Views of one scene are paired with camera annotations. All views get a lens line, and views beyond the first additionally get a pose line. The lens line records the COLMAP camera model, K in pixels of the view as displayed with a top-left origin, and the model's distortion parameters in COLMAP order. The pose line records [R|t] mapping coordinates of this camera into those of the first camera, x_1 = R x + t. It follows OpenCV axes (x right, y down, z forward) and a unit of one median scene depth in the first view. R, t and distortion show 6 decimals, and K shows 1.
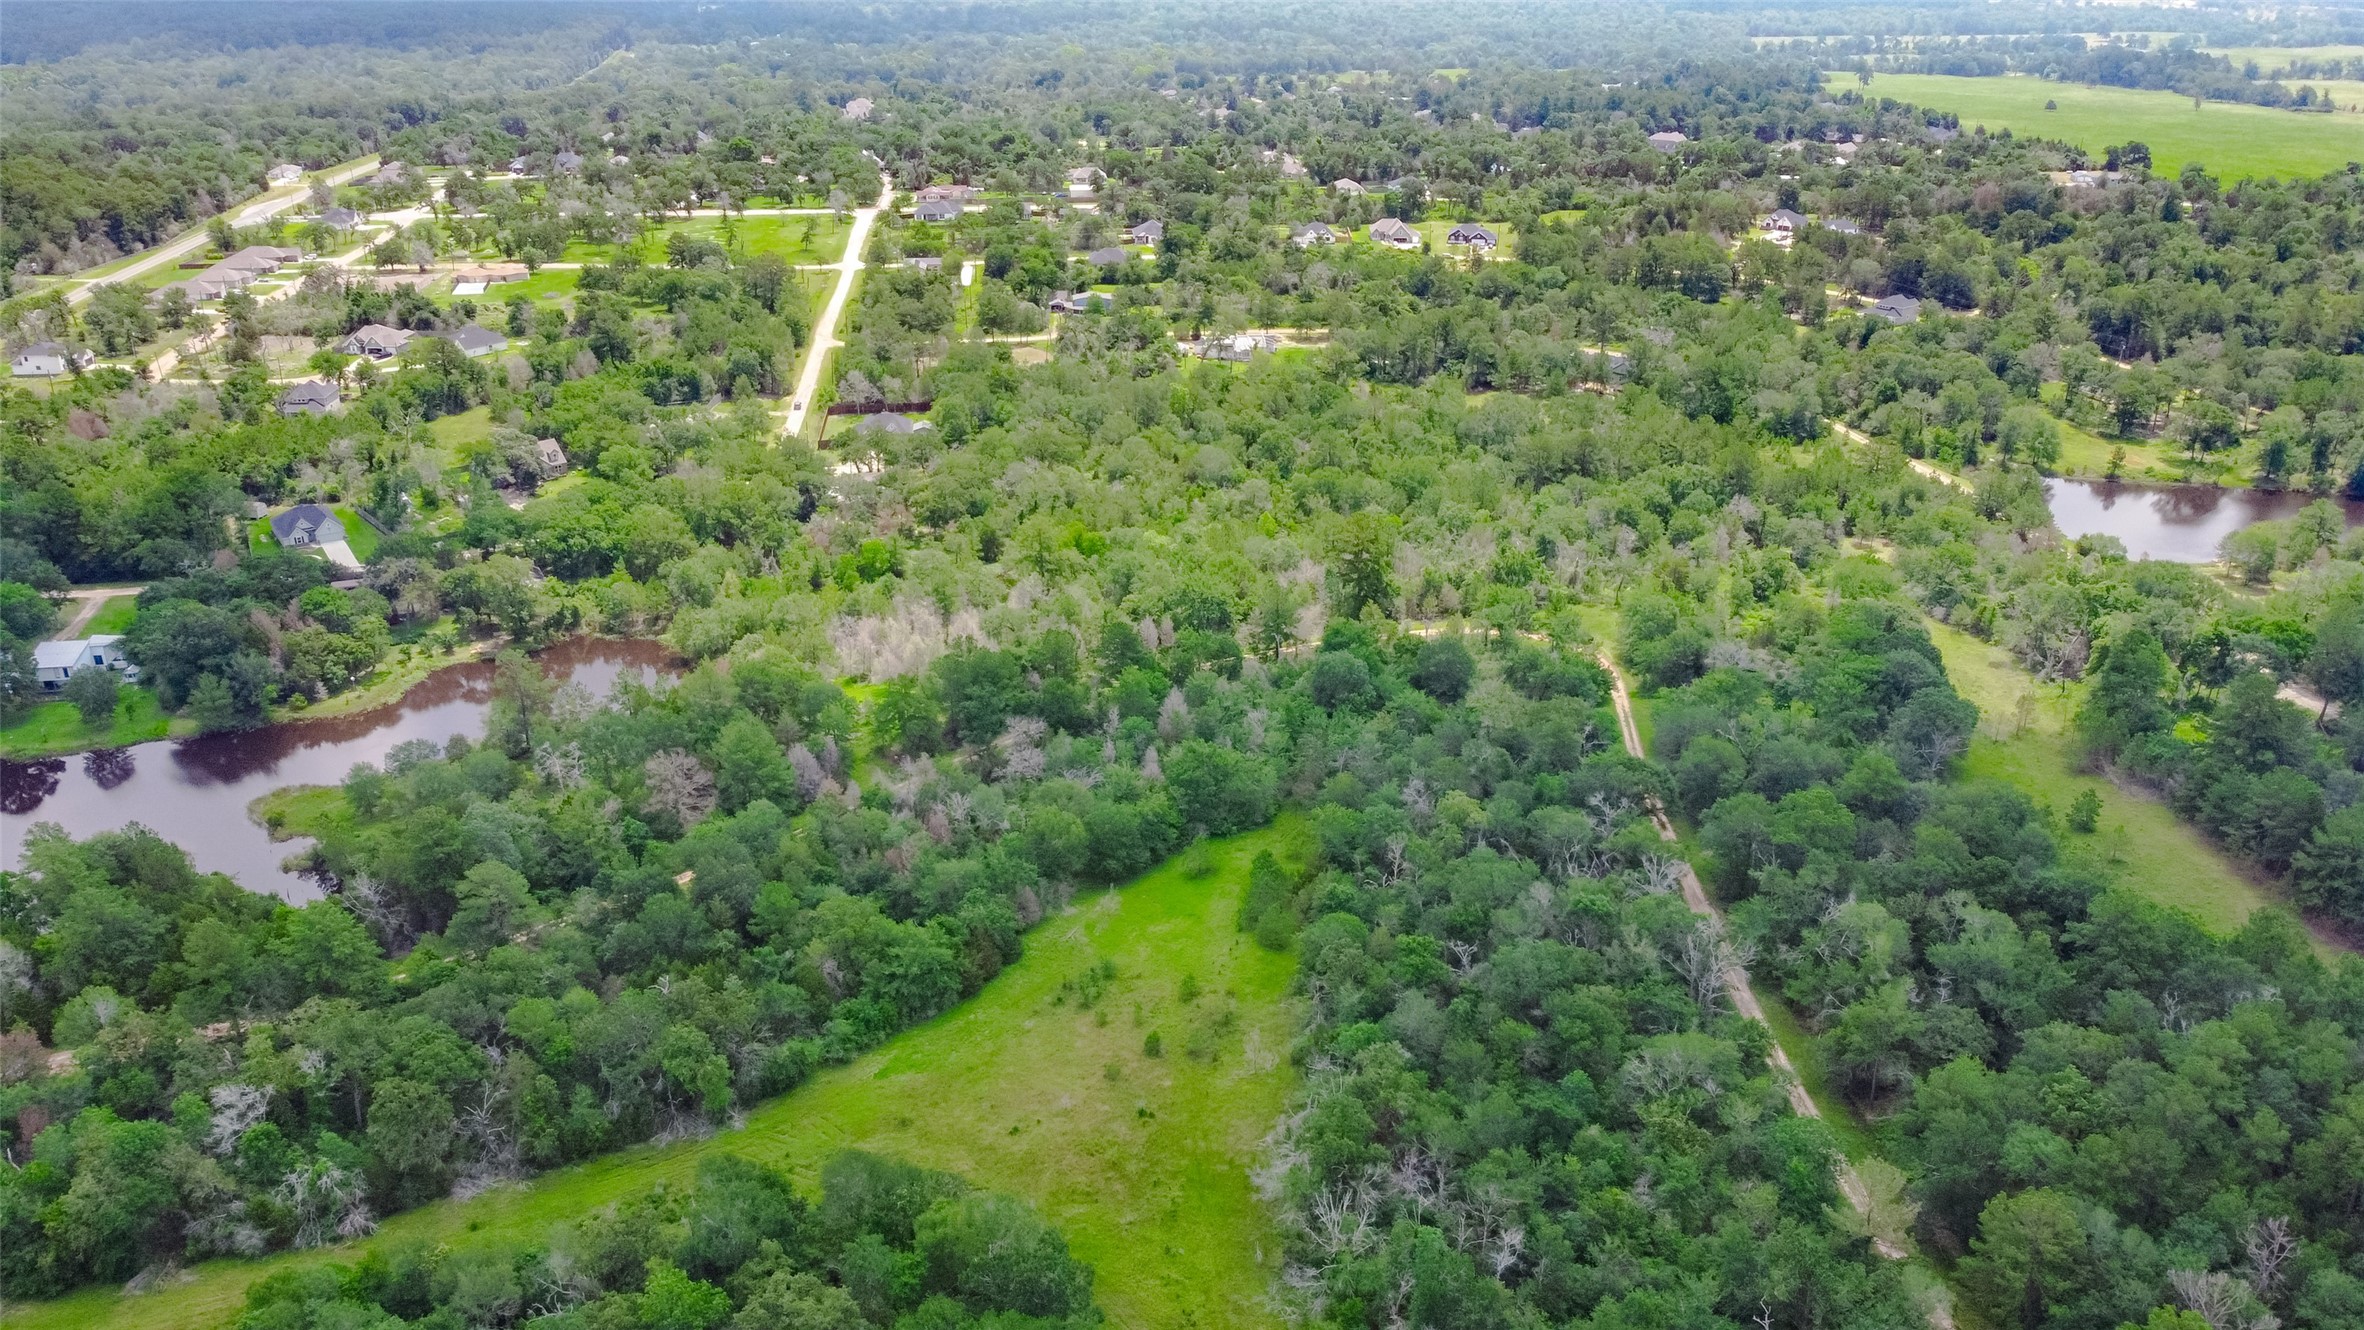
lens RADIAL K [[1806.9, 0, 1182.4], [0, 1806.9, 649.5], [0, 0, 1]] dist [0.002867, -0.005890]
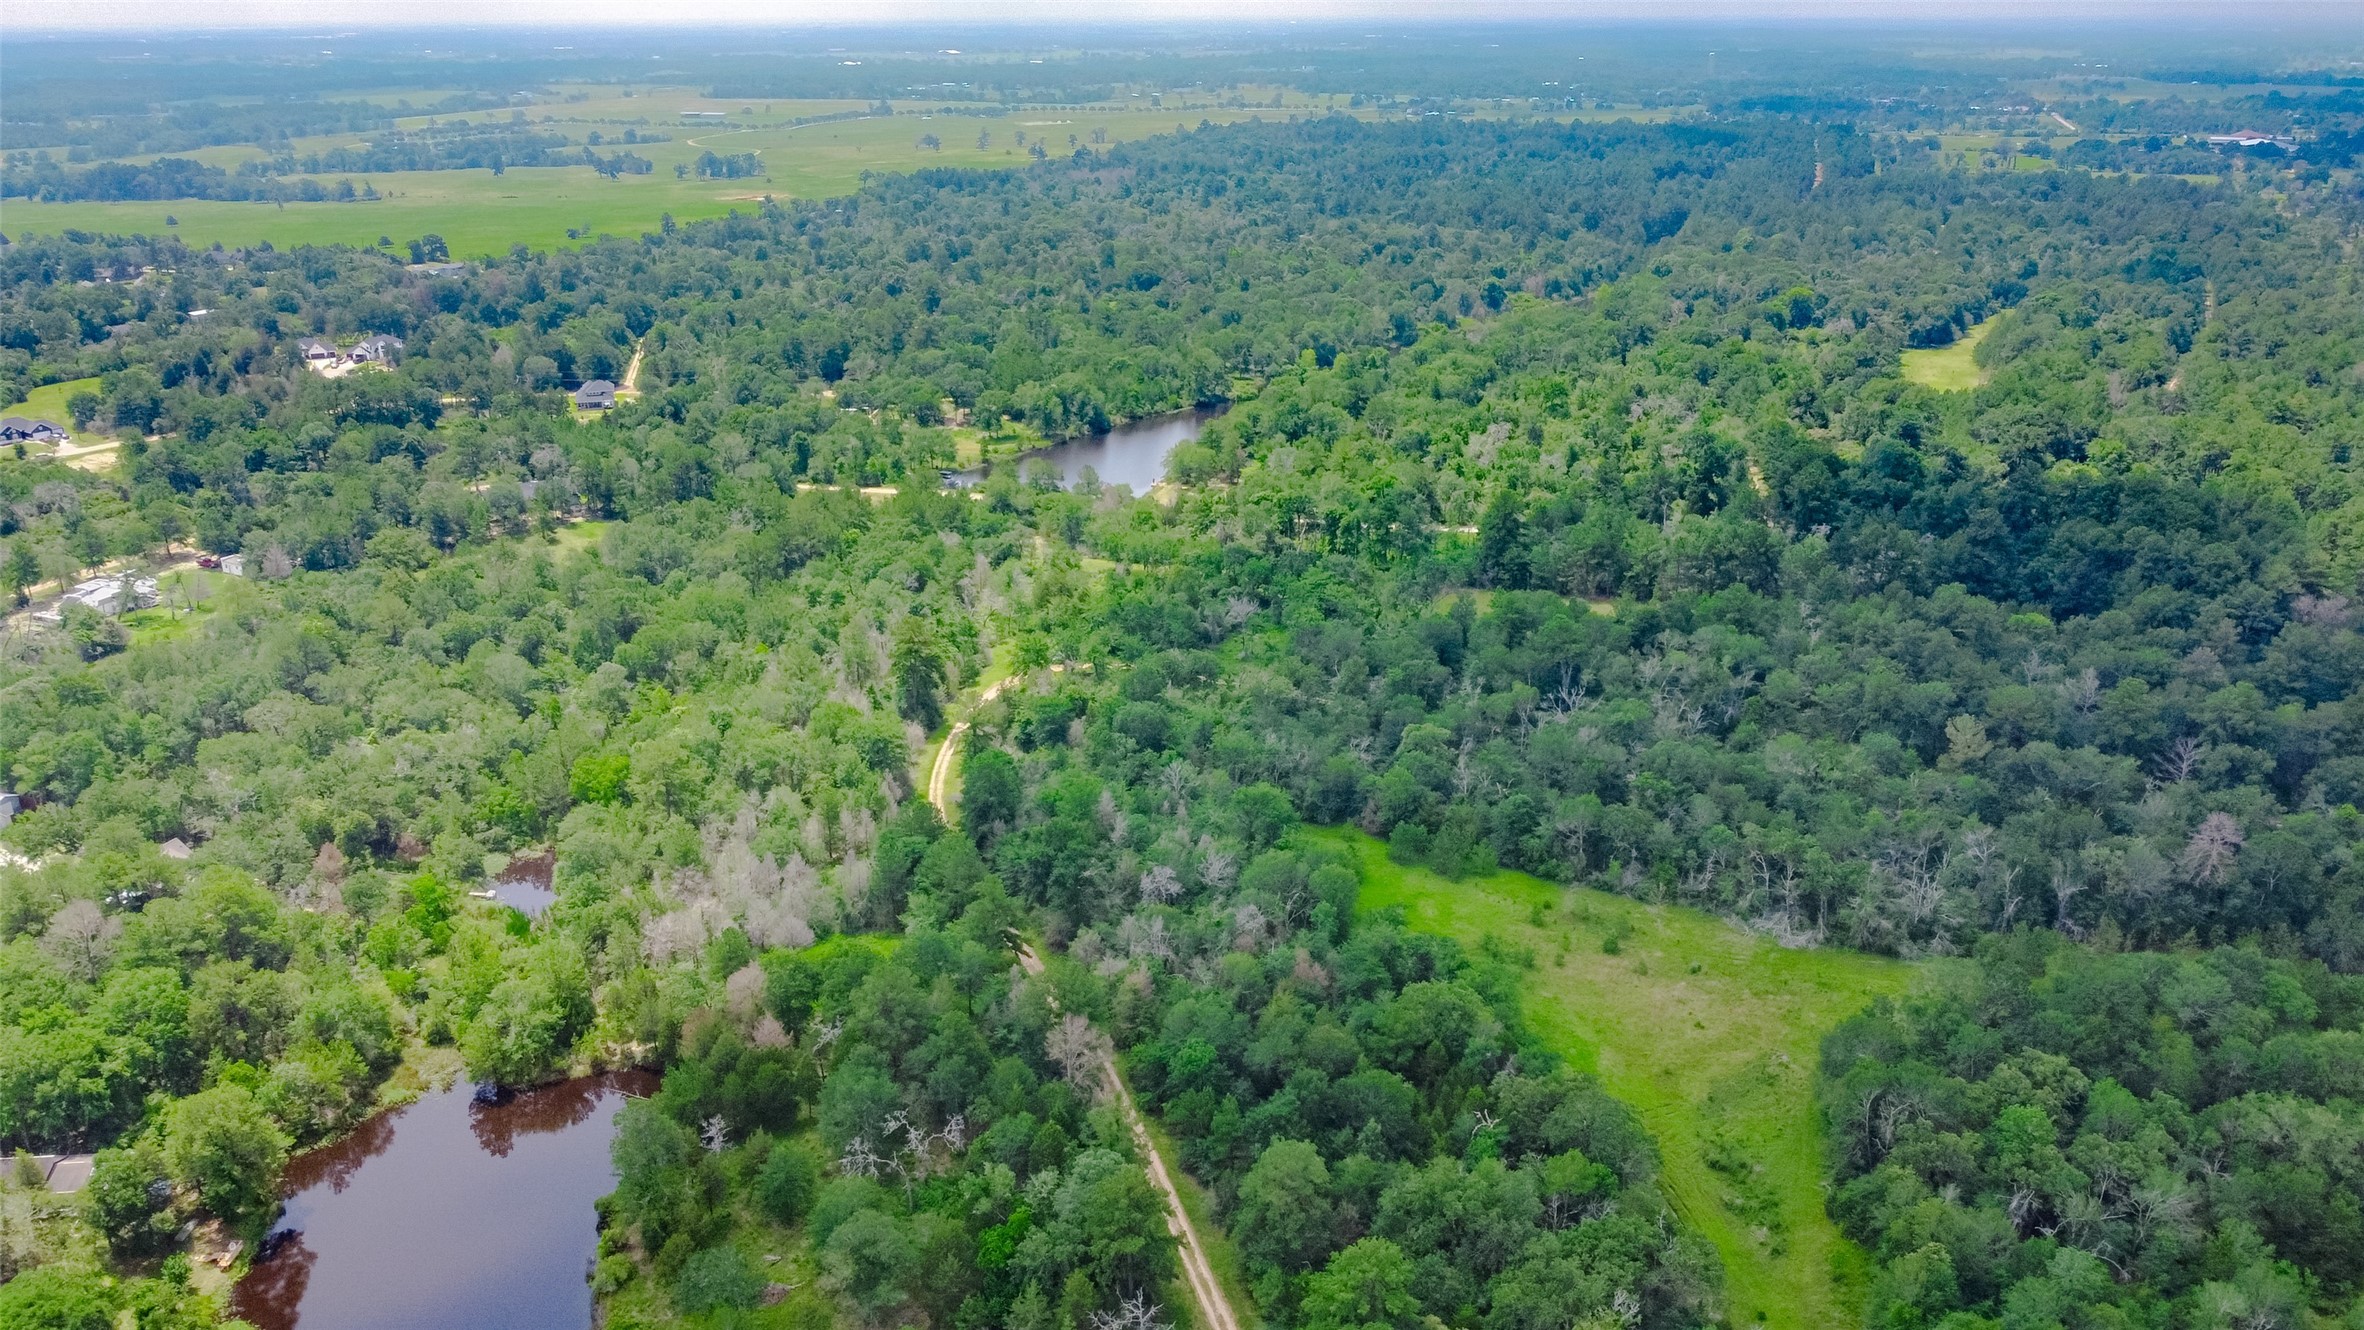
lens RADIAL K [[1856.9, 0, 1182.0], [0, 1856.9, 665.0], [0, 0, 1]] dist [0.000837, 0.005086]
pose [[0.403818, -0.314747, 0.858991, -0.573185], [0.361721, 0.917372, 0.166091, -0.131223], [-0.840291, 0.243645, 0.484302, 0.304706]]
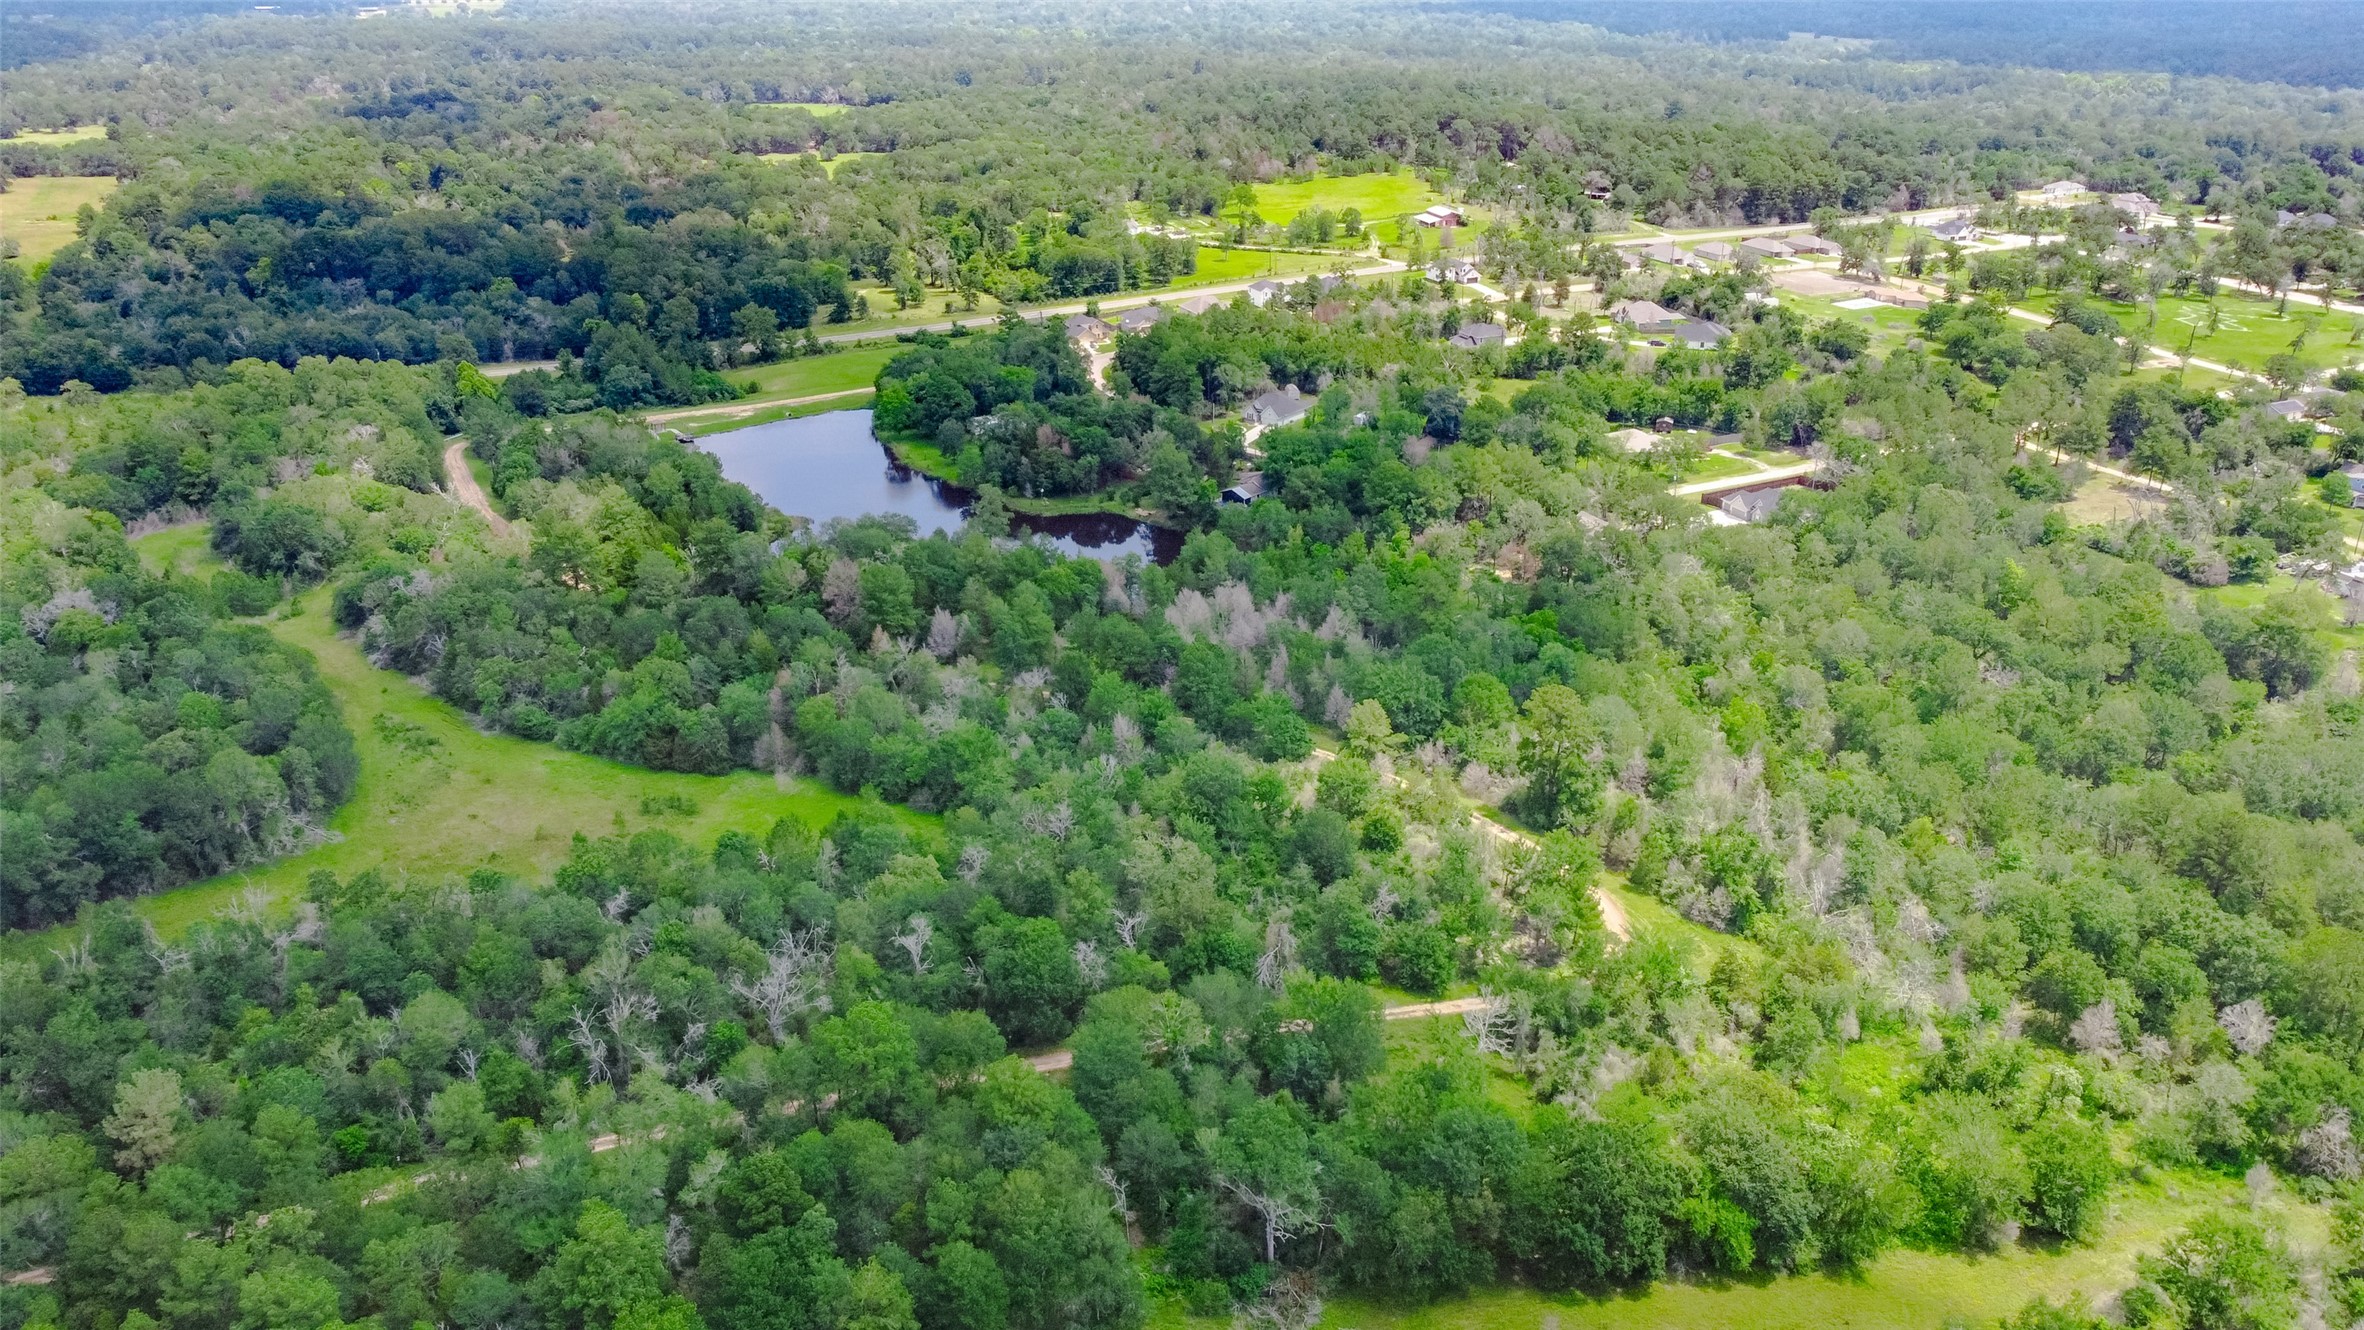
lens RADIAL K [[1806.9, 0, 1182.4], [0, 1806.9, 649.5], [0, 0, 1]] dist [0.002867, -0.005890]
pose [[0.326678, 0.363216, -0.872557, 0.571134], [-0.371358, 0.898286, 0.234893, -0.168481], [0.869123, 0.247297, 0.428334, 0.404853]]
